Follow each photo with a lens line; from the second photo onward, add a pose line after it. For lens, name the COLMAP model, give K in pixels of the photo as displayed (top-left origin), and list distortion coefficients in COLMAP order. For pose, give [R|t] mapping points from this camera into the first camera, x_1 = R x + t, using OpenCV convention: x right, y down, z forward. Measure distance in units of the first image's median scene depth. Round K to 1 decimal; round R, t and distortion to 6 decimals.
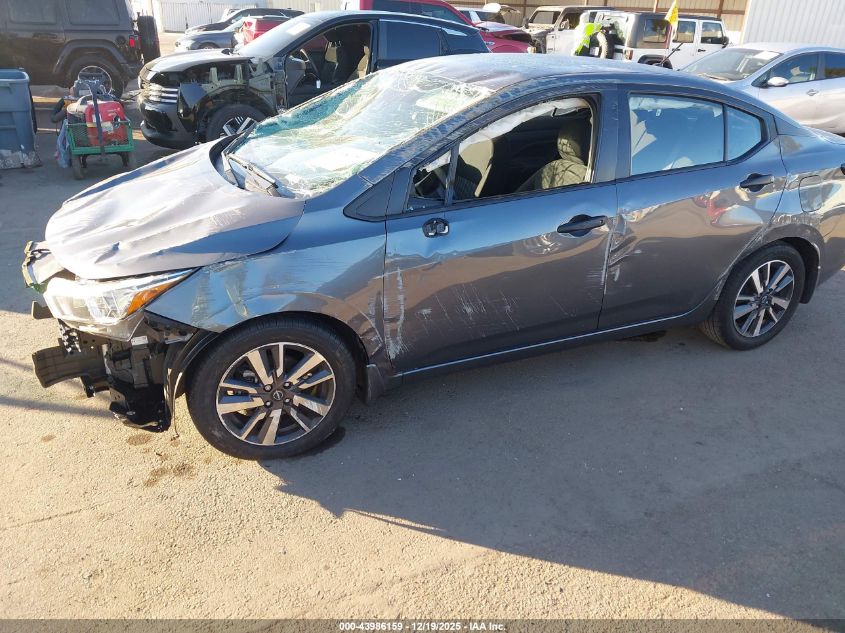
lens RADIAL K [[640.0, 0, 422.5], [0, 640.0, 316.5], [0, 0, 1]] dist [0.010313, -0.008945]
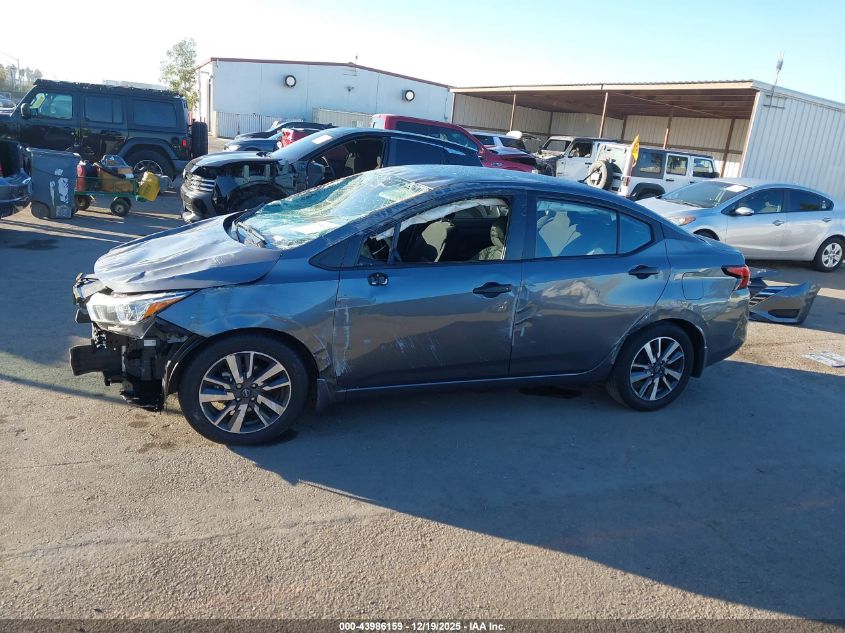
lens RADIAL K [[640.0, 0, 422.5], [0, 640.0, 316.5], [0, 0, 1]] dist [0.010313, -0.008945]
pose [[0.996633, 0.073080, -0.037181, 0.153660], [-0.078203, 0.983500, -0.163129, 0.134338], [0.024646, 0.165488, 0.985904, -0.284665]]
